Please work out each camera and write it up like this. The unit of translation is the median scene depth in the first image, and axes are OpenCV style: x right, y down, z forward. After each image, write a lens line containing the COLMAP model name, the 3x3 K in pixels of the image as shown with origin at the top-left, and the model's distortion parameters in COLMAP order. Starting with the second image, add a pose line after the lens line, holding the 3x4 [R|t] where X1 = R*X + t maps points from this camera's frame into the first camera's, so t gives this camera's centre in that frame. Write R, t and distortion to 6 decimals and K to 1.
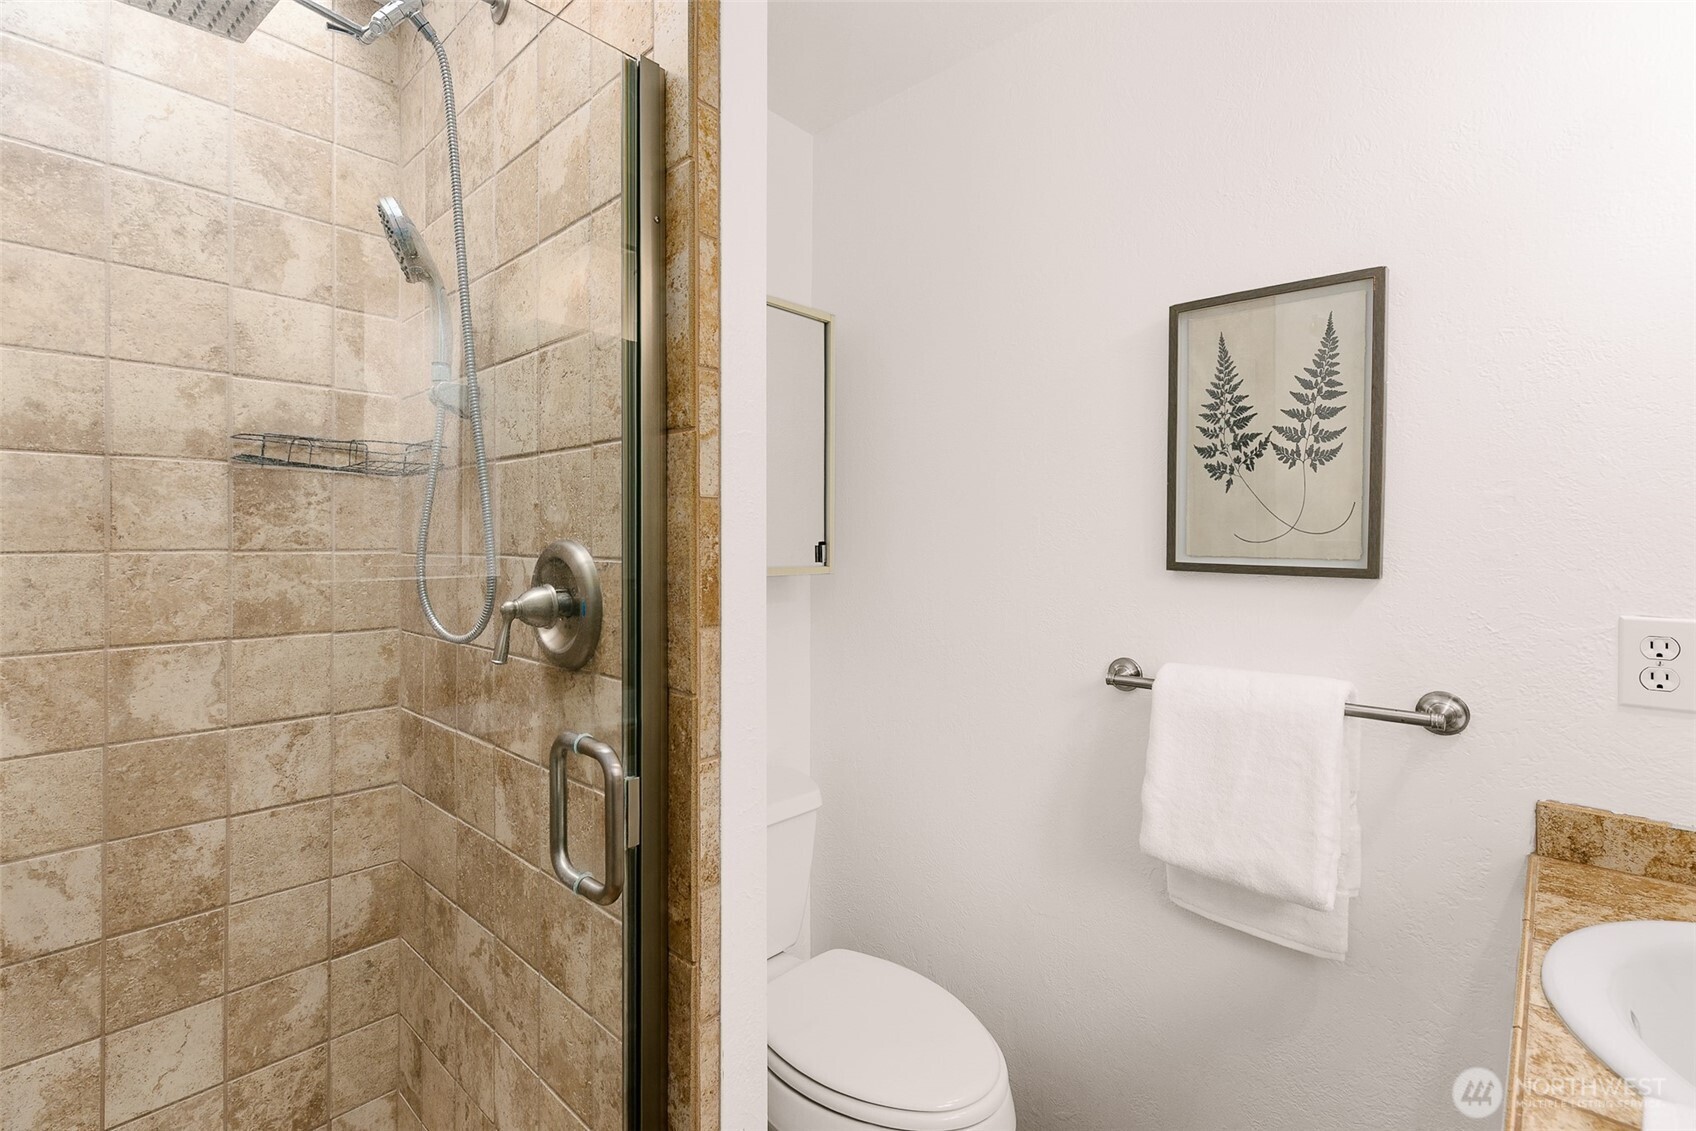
lens RADIAL K [[773.1, 0, 845.0], [0, 773.1, 546.7], [0, 0, 1]] dist [0.000556, 0.000026]
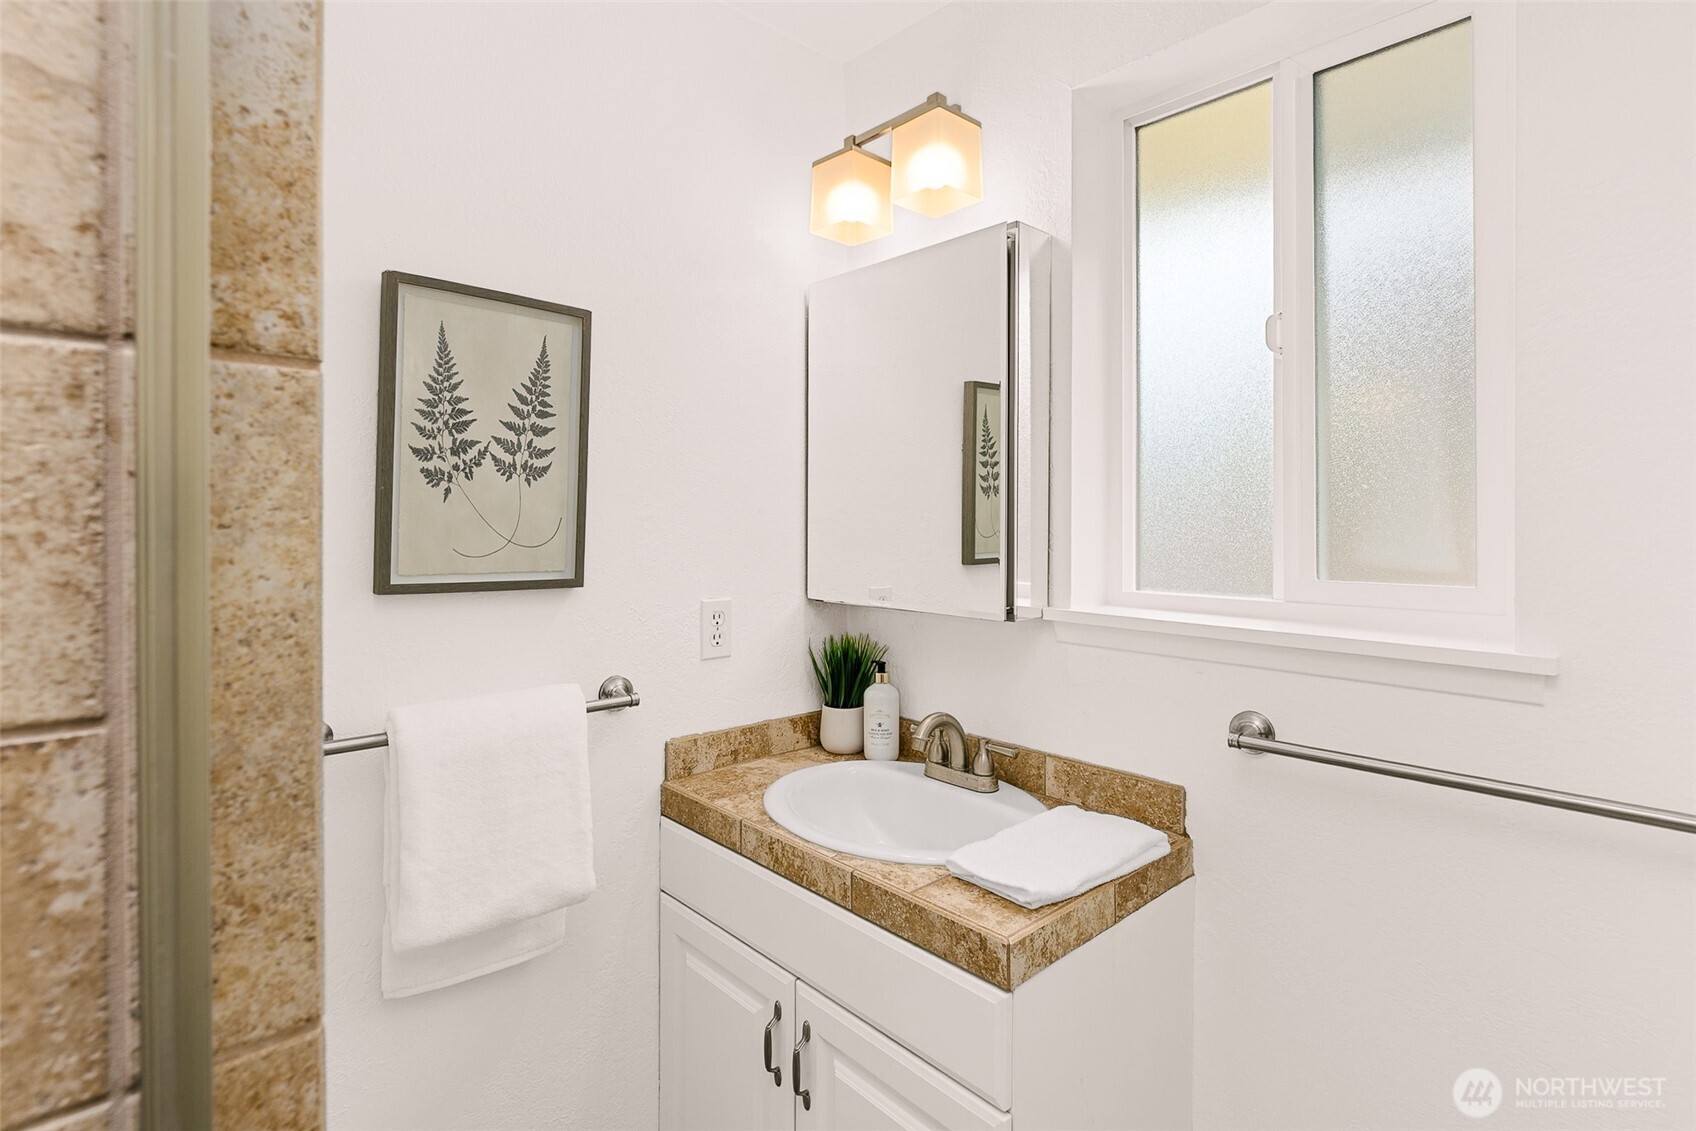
lens RADIAL K [[811.0, 0, 848.1], [0, 811.0, 526.4], [0, 0, 1]] dist [-0.003650, -0.000158]
pose [[0.076357, -0.007935, 0.997049, -0.422681], [0.003515, 0.999964, 0.007689, -0.050046], [-0.997074, 0.002918, 0.076382, 0.488088]]
